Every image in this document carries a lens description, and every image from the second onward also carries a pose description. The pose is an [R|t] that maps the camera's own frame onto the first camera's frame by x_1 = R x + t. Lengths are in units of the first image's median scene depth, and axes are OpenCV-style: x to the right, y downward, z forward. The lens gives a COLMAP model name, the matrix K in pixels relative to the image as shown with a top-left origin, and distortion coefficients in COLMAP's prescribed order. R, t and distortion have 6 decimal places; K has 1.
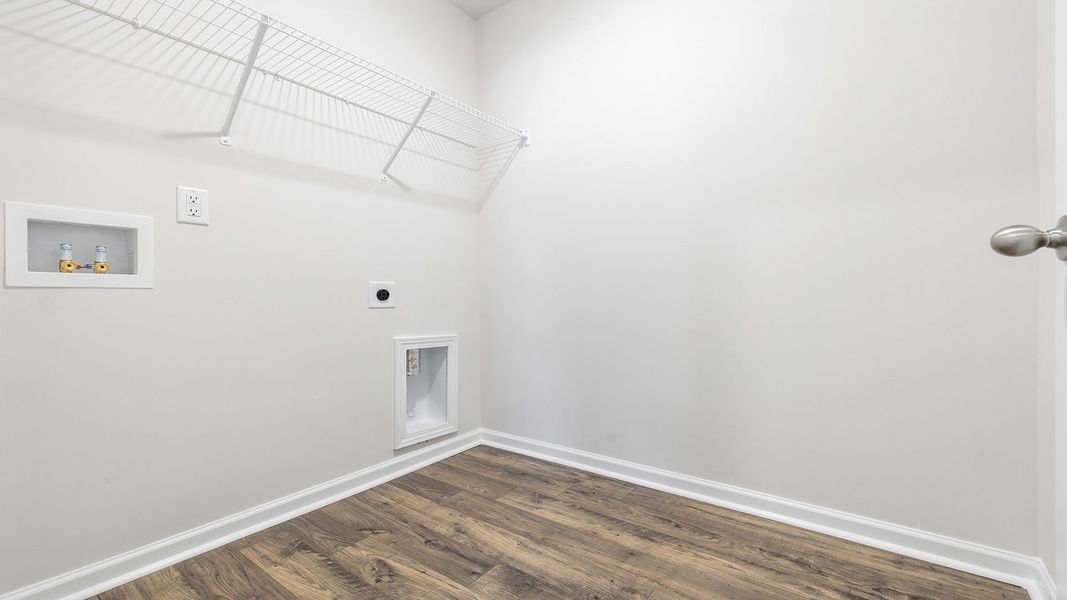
lens RADIAL K [[455.8, 0, 533.5], [0, 455.8, 300.0], [0, 0, 1]] dist [-0.000150, -0.000026]
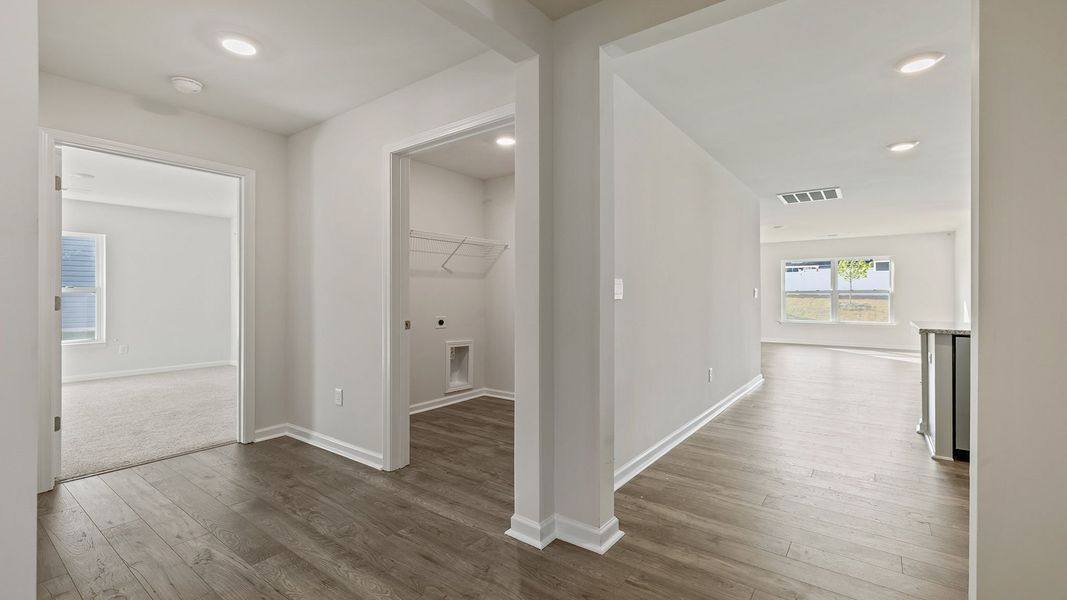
lens RADIAL K [[455.8, 0, 533.5], [0, 455.8, 300.0], [0, 0, 1]] dist [-0.000150, -0.000026]
pose [[0.999959, 0.009062, 0.000717, 0.101923], [-0.009057, 0.999934, -0.007100, -0.095464], [-0.000781, 0.007093, 0.999975, -1.071467]]
